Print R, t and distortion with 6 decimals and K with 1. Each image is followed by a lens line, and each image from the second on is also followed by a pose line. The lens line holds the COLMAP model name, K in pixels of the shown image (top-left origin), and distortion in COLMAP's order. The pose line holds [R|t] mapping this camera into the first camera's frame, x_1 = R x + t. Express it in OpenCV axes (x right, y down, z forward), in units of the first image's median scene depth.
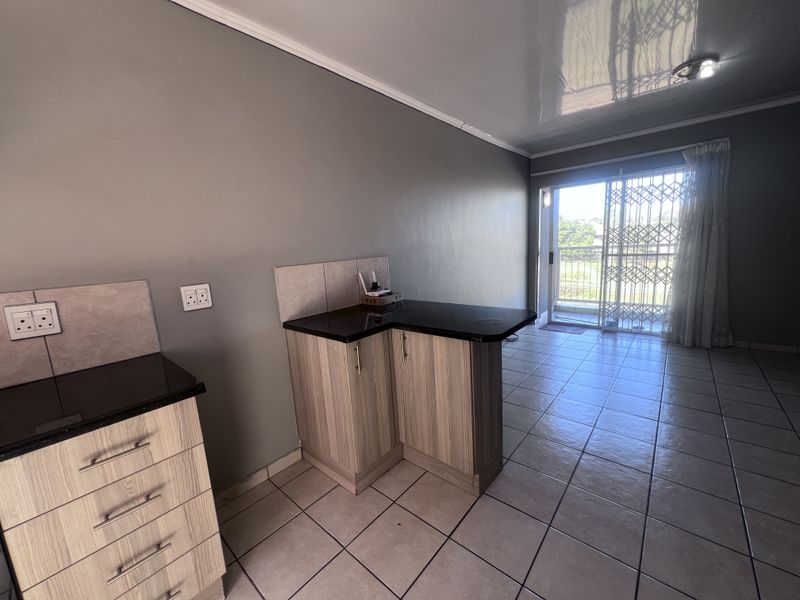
lens RADIAL K [[319.9, 0, 398.7], [0, 319.9, 298.5], [0, 0, 1]] dist [-0.001789, -0.000175]
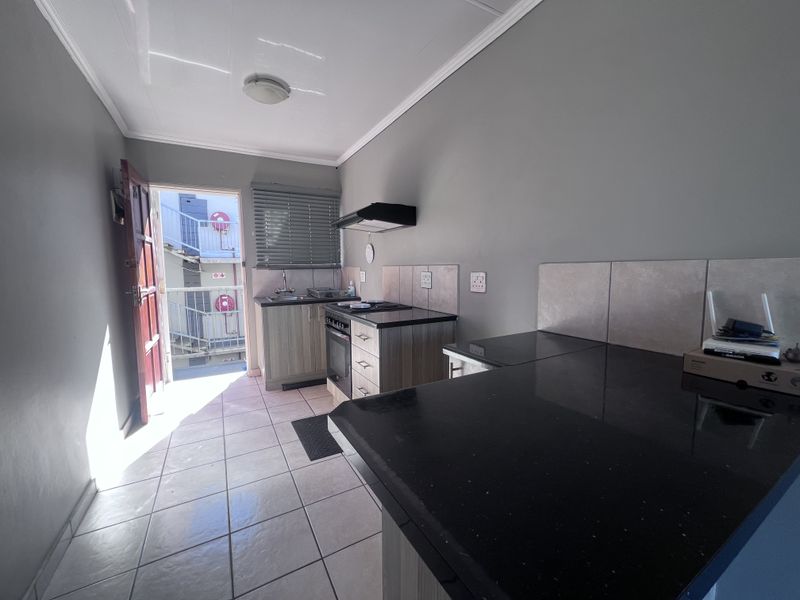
lens RADIAL K [[319.9, 0, 398.7], [0, 319.9, 298.5], [0, 0, 1]] dist [-0.001789, -0.000175]
pose [[-0.325694, 0.148577, -0.933728, 0.261786], [-0.129181, 0.971321, 0.199619, -0.062301], [0.936609, 0.185635, -0.297160, 0.449113]]
